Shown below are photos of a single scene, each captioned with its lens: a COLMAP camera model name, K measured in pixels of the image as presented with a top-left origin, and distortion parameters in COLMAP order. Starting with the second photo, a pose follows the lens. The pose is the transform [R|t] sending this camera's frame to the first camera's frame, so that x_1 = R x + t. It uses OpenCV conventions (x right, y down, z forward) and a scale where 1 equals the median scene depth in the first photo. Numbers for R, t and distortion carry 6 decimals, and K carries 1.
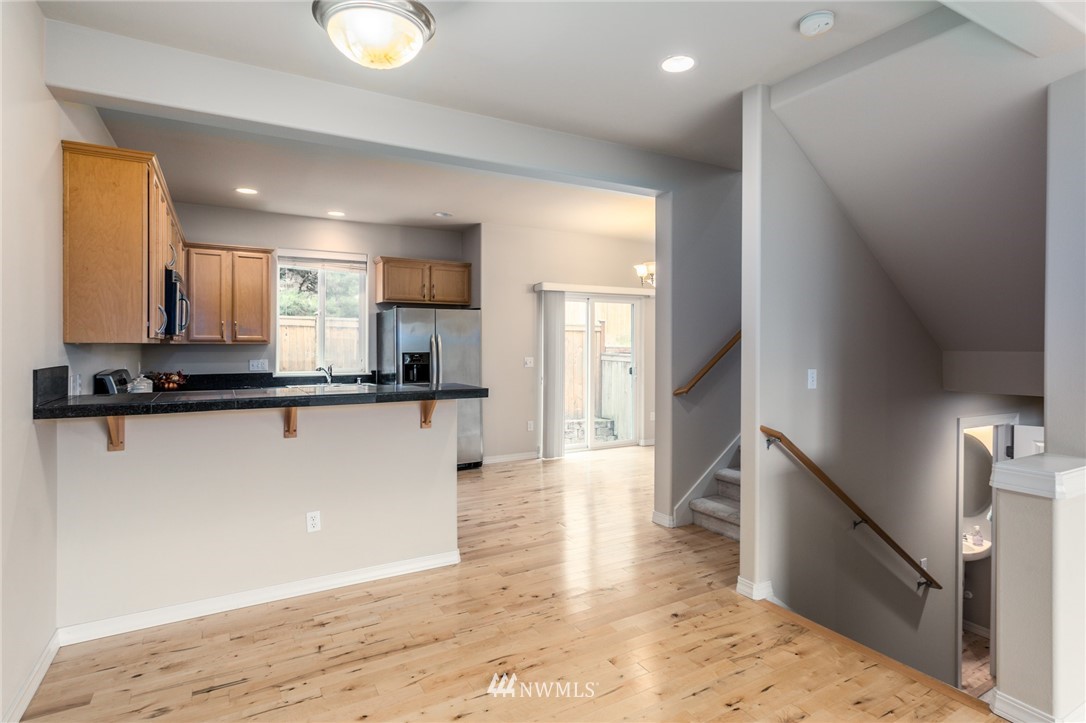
lens RADIAL K [[542.9, 0, 554.7], [0, 542.9, 354.8], [0, 0, 1]] dist [0.006012, 0.003897]
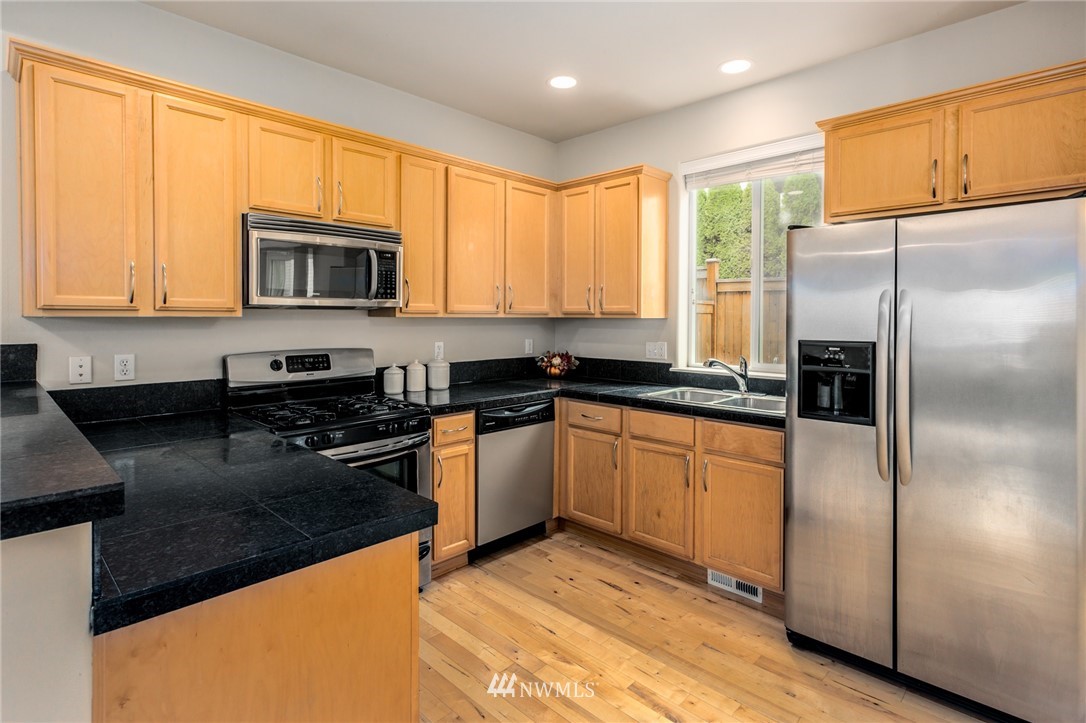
lens RADIAL K [[542.9, 0, 557.9], [0, 542.9, 315.5], [0, 0, 1]] dist [0.006012, 0.003897]
pose [[0.261572, -0.001151, -0.965183, 0.055067], [-0.020998, 0.999756, -0.006882, -0.016730], [0.964955, 0.022067, 0.261484, 0.754205]]
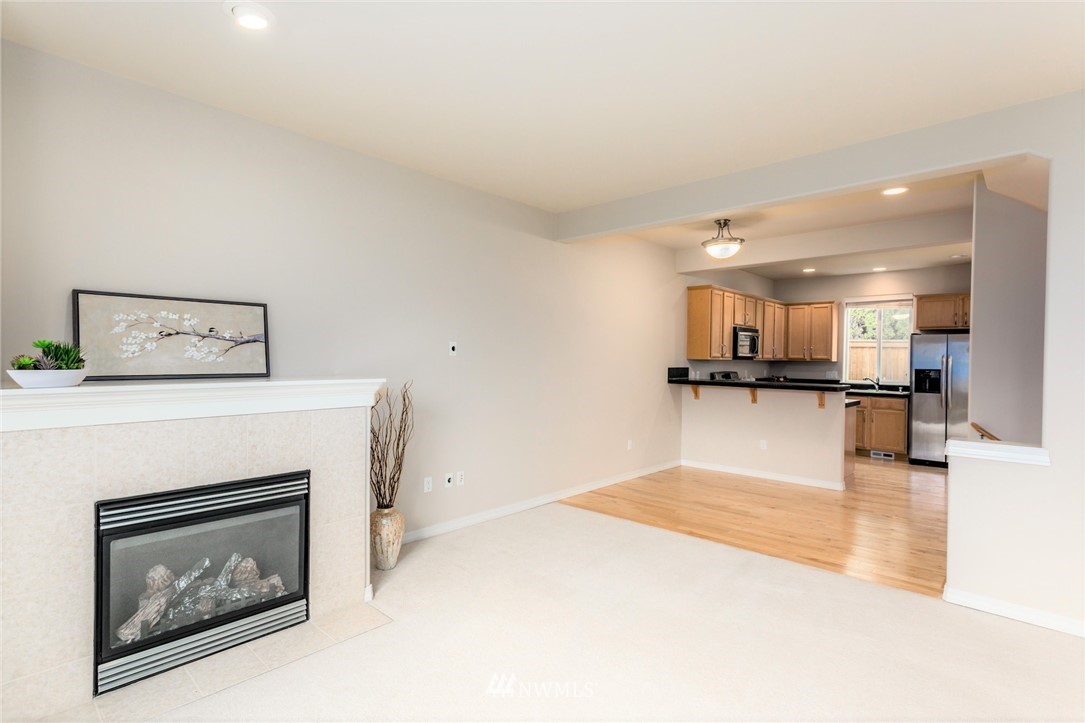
lens RADIAL K [[542.4, 0, 551.5], [0, 542.4, 358.1], [0, 0, 1]] dist [0.006012, 0.003897]
pose [[0.304557, 0.006122, -0.952474, 0.720695], [-0.031790, 0.999488, -0.003741, 0.002193], [0.951963, 0.031418, 0.304596, -0.240143]]
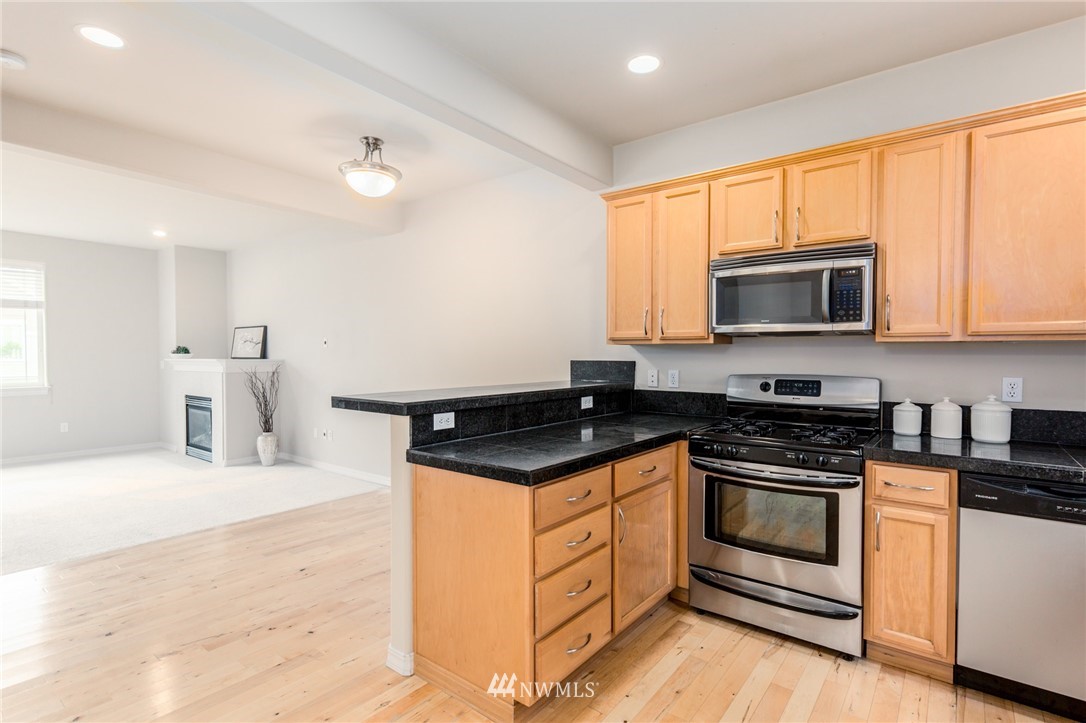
lens RADIAL K [[542.9, 0, 535.2], [0, 542.9, 355.4], [0, 0, 1]] dist [0.006012, 0.003897]
pose [[-0.934098, -0.000004, -0.357017, -0.071145], [-0.008362, 0.999726, 0.021867, -0.011692], [0.356919, 0.023412, -0.933842, 1.063072]]
